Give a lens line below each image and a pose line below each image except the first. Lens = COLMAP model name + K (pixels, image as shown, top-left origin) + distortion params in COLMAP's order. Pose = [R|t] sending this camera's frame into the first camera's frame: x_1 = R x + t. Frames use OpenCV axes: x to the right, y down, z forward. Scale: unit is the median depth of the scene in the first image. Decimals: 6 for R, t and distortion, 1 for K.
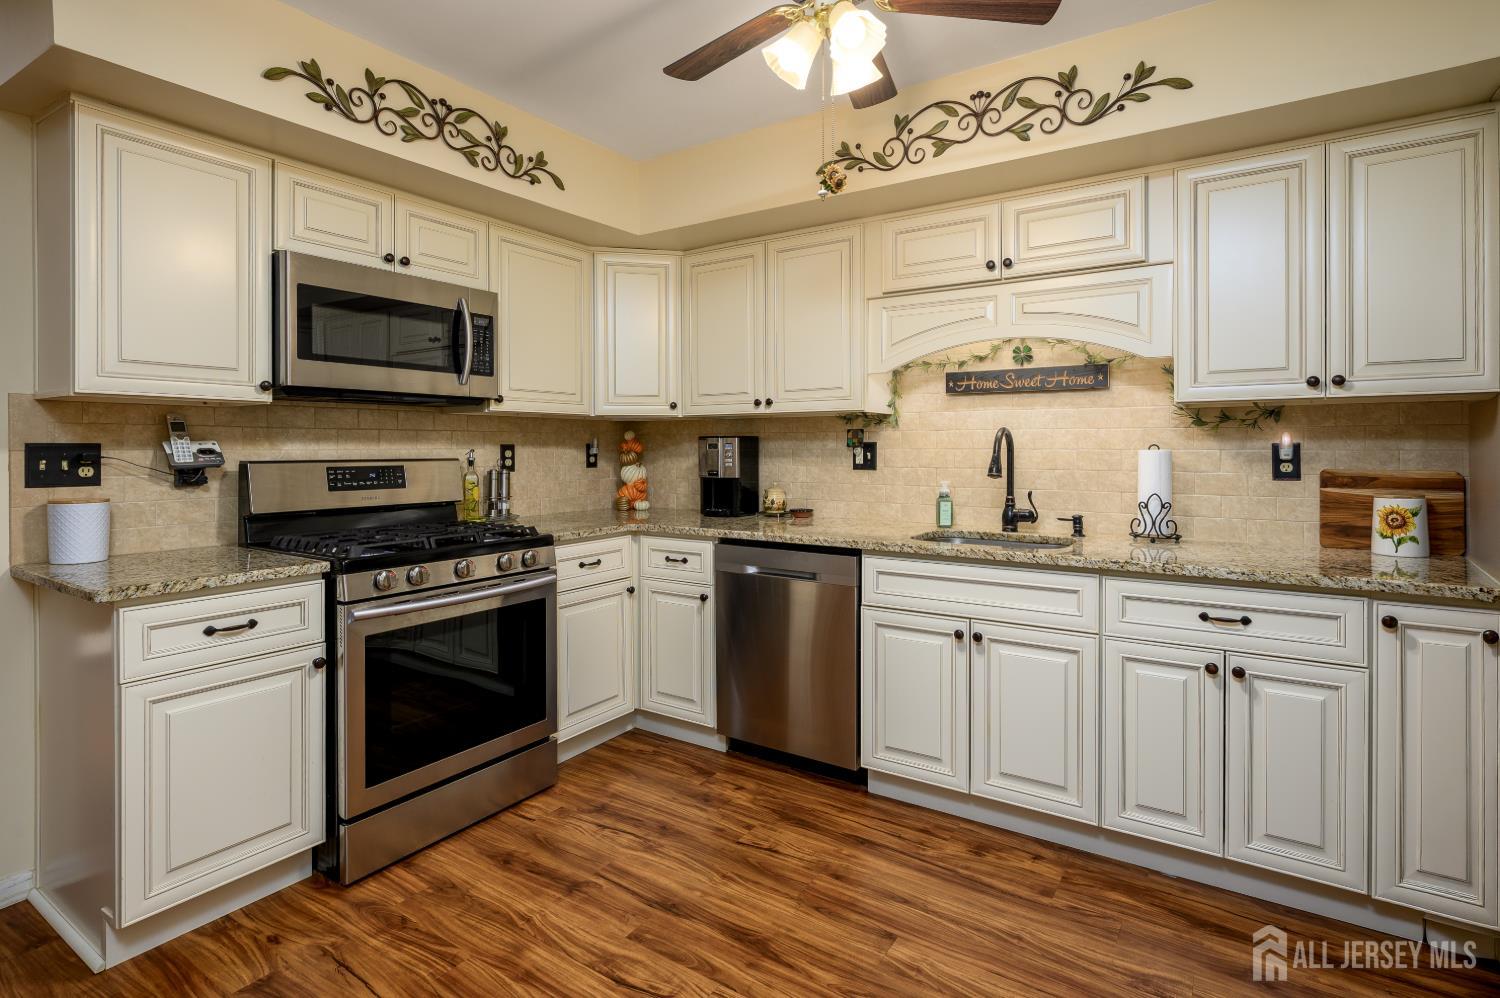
lens RADIAL K [[737.2, 0, 766.3], [0, 737.2, 448.3], [0, 0, 1]] dist [-0.002584, 0.001366]
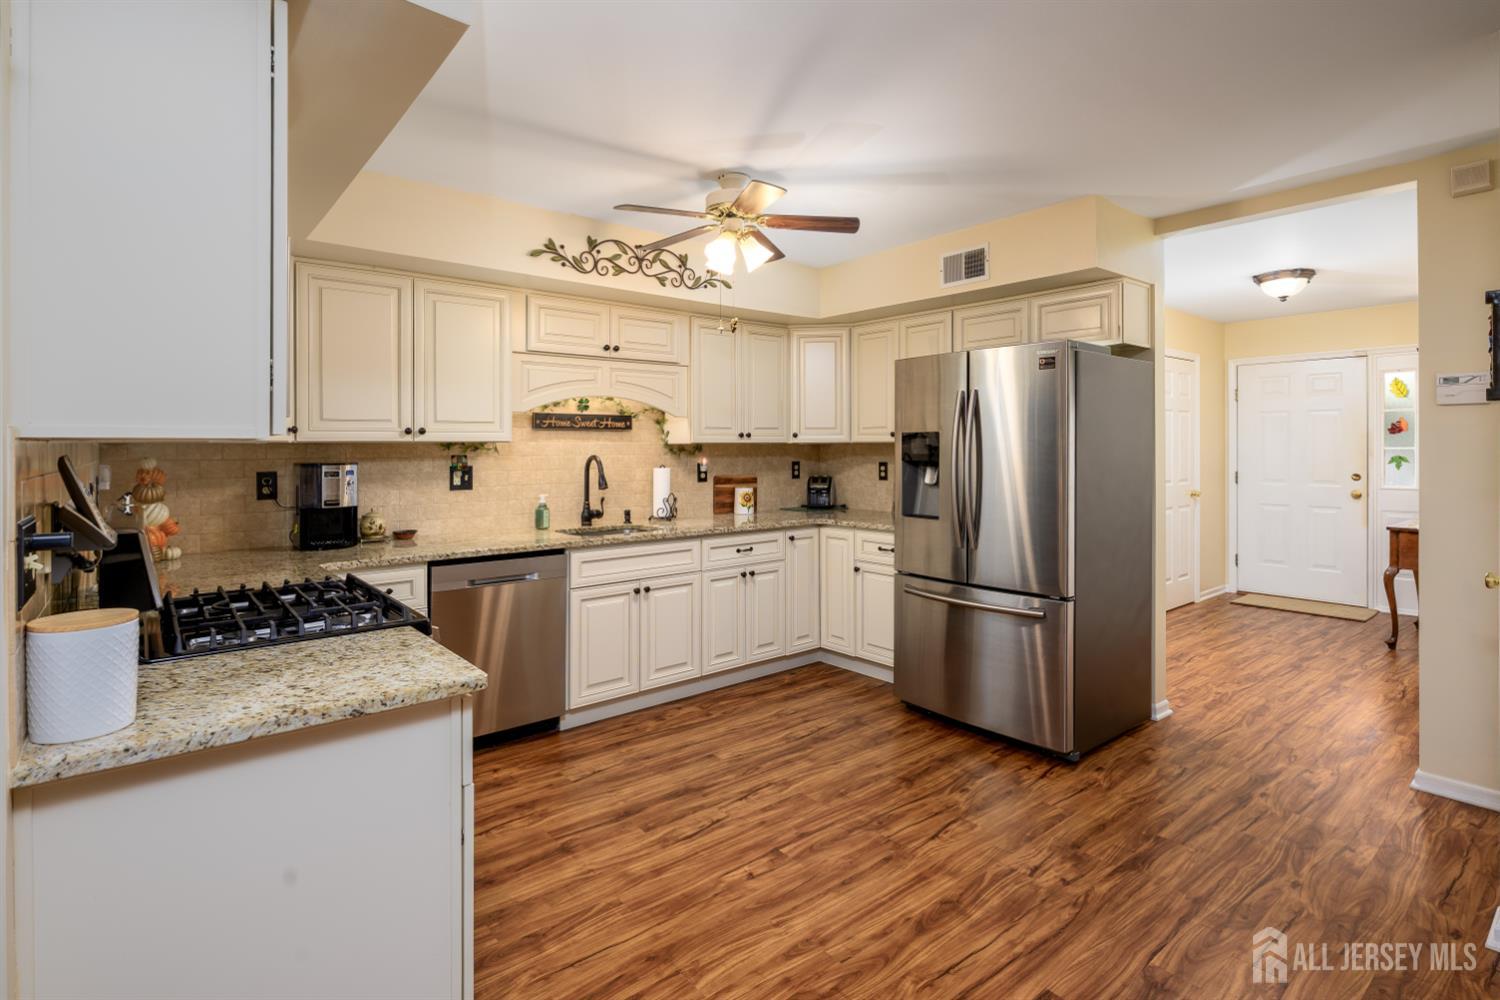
lens RADIAL K [[737.2, 0, 734.7], [0, 737.2, 446.2], [0, 0, 1]] dist [-0.002584, 0.001366]
pose [[0.309616, 0.000293, 0.950862, -1.075320], [0.004937, 0.999986, -0.001916, -0.045435], [-0.950849, 0.005288, 0.309610, 0.298374]]
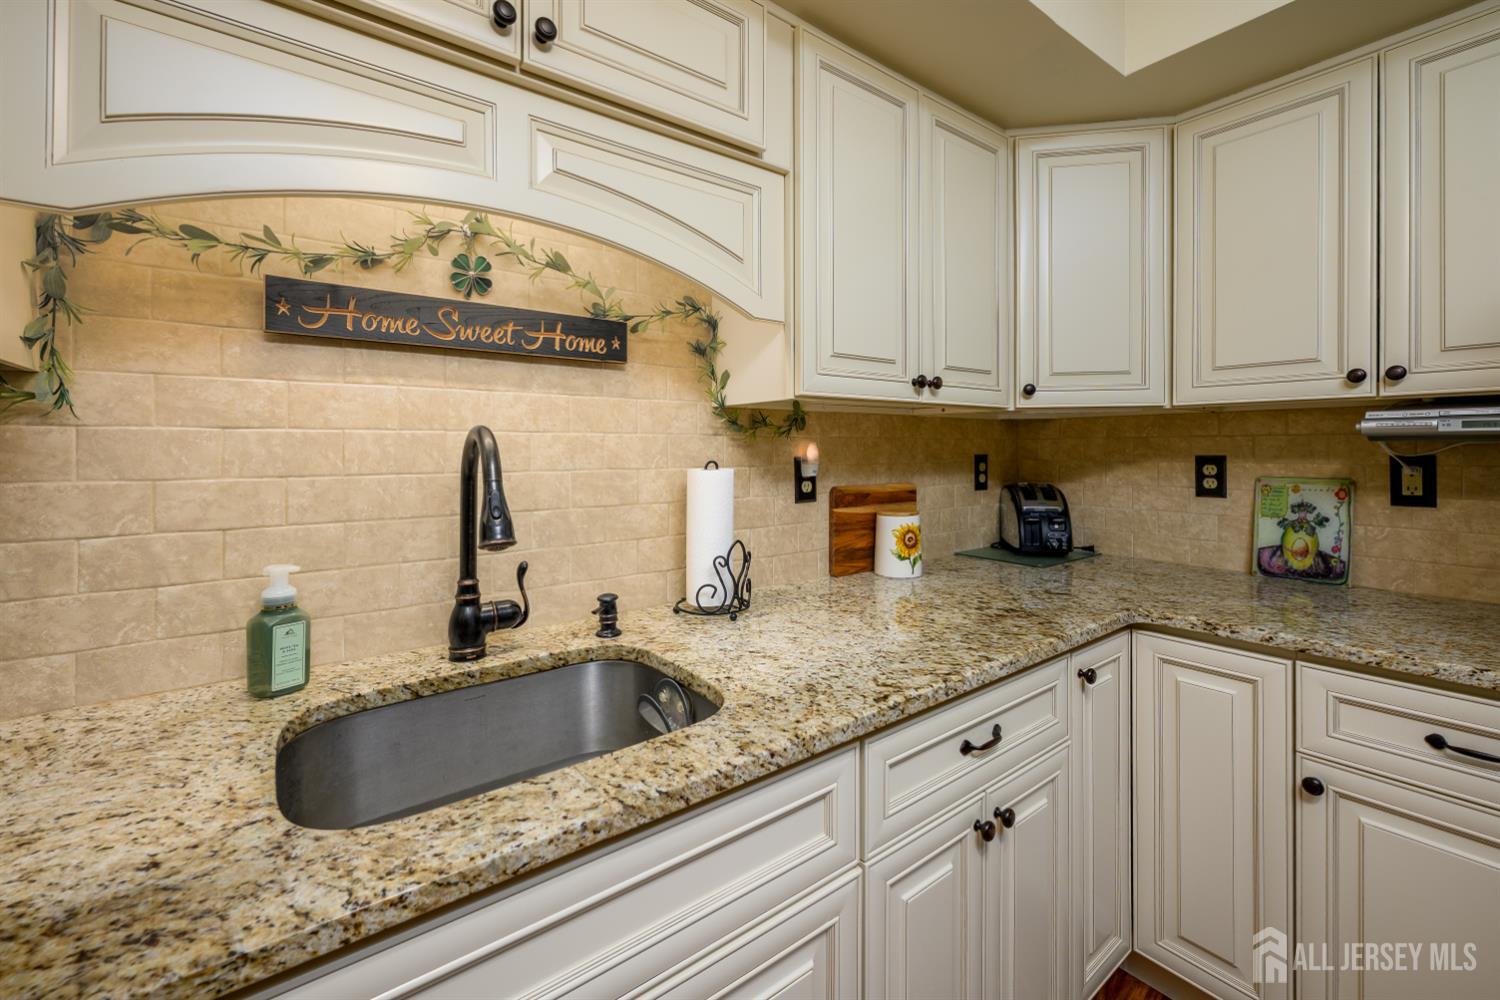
lens RADIAL K [[613.2, 0, 741.3], [0, 613.2, 445.2], [0, 0, 1]] dist [-0.003851, 0.000579]
pose [[0.345592, 0.002440, 0.938382, 0.041614], [0.002437, 0.999991, -0.003498, -0.016755], [-0.938382, 0.003496, 0.345583, 0.793767]]
